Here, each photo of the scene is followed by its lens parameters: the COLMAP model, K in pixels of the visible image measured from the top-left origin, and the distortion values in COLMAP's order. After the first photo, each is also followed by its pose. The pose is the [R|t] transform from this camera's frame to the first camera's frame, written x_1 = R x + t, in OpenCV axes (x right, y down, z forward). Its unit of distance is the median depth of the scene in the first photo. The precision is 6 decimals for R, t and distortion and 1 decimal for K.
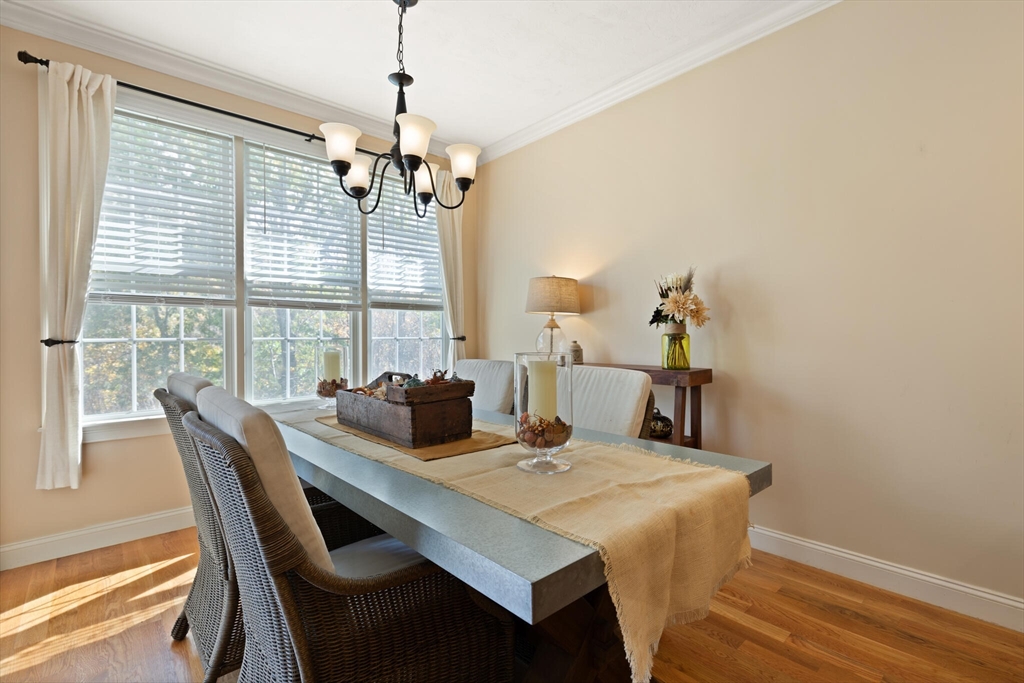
lens RADIAL K [[474.4, 0, 511.1], [0, 474.4, 339.8], [0, 0, 1]] dist [0.005014, -0.000516]
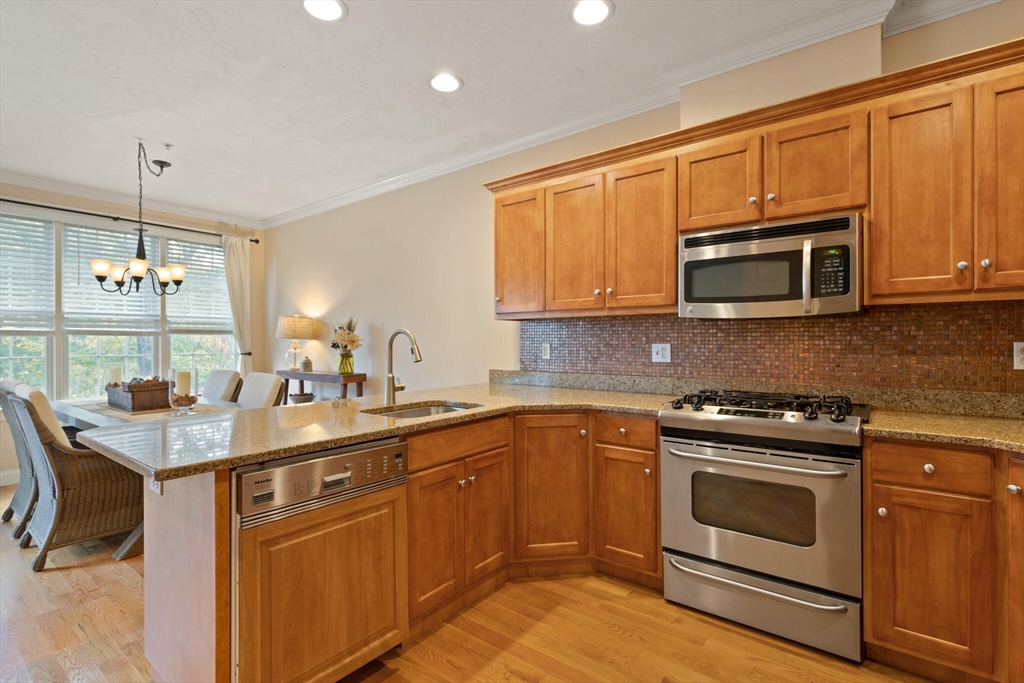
lens RADIAL K [[474.4, 0, 506.6], [0, 474.4, 343.5], [0, 0, 1]] dist [0.005014, -0.000516]
pose [[0.981853, 0.001007, 0.189640, 0.600523], [-0.000227, 0.999991, -0.004135, -0.044421], [-0.189642, 0.004017, 0.981845, -0.834706]]
